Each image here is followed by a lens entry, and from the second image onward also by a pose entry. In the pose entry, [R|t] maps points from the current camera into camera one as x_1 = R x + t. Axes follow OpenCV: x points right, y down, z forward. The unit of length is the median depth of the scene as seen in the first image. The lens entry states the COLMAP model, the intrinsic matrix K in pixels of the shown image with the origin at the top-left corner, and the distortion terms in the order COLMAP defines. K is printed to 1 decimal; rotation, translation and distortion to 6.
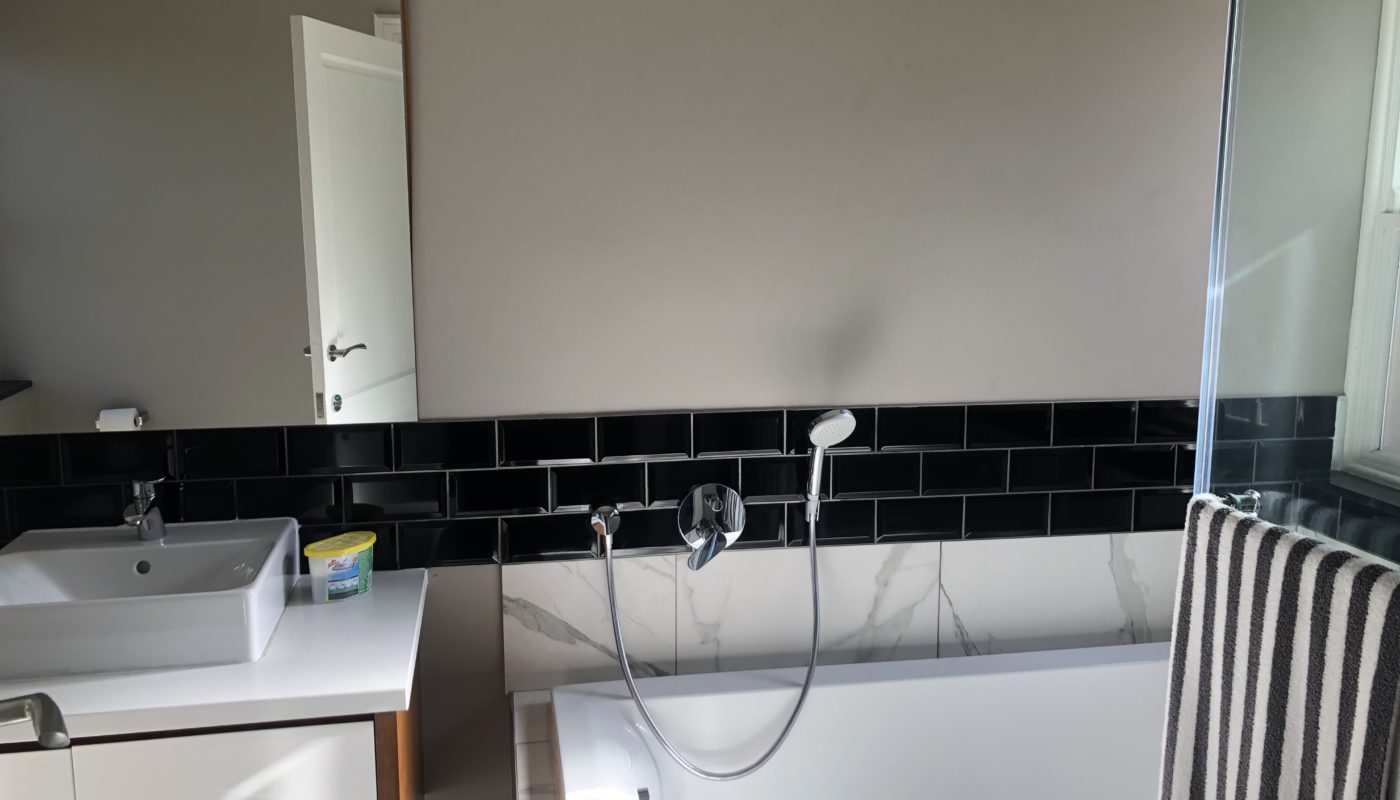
lens RADIAL K [[1142.3, 0, 700.0], [0, 1142.3, 400.0], [0, 0, 1]] dist [0.003866, -0.148079]
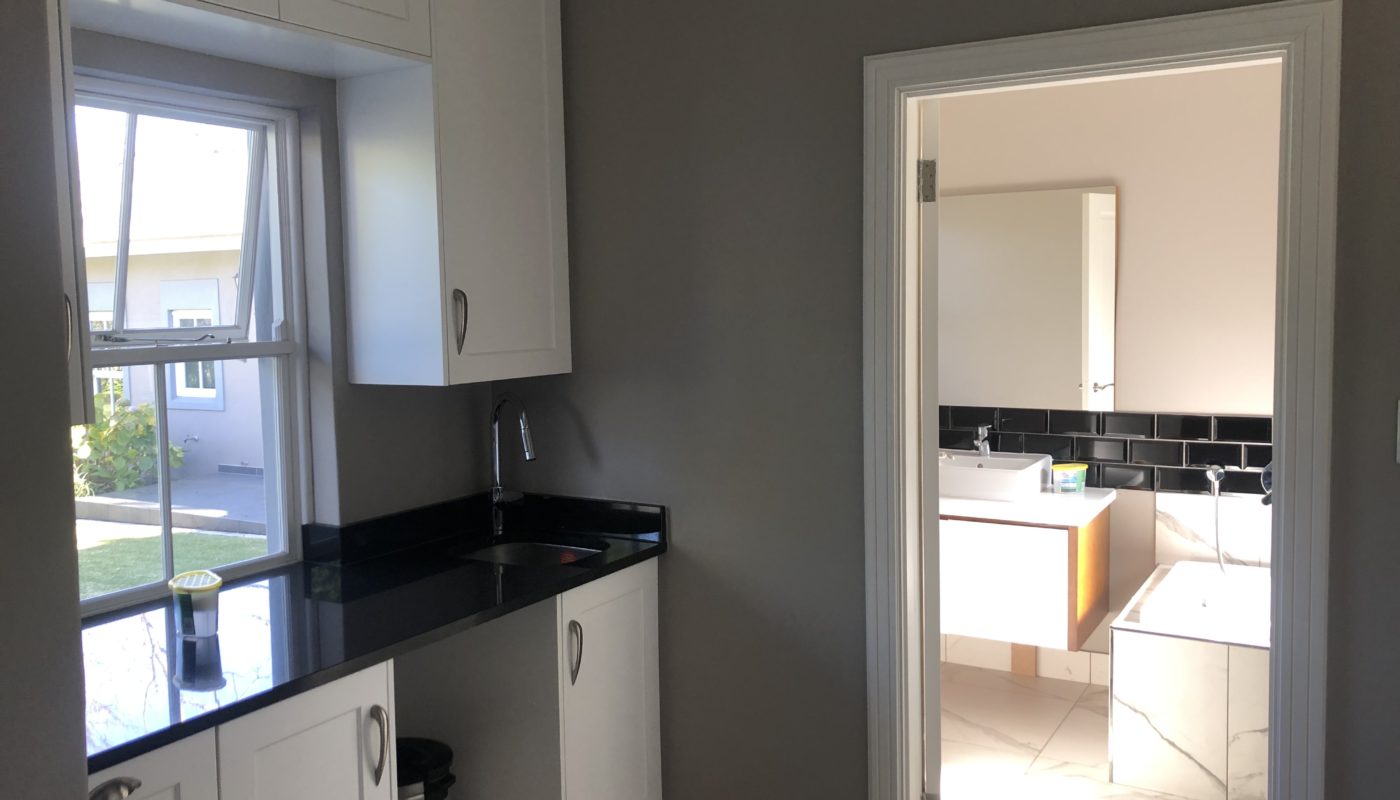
lens RADIAL K [[1142.3, 0, 700.0], [0, 1142.3, 400.0], [0, 0, 1]] dist [0.003866, -0.148079]
pose [[0.751836, 0.038960, -0.658198, 0.503041], [-0.085953, 0.995526, -0.039254, 0.134494], [0.653724, 0.086086, 0.751821, -0.939636]]
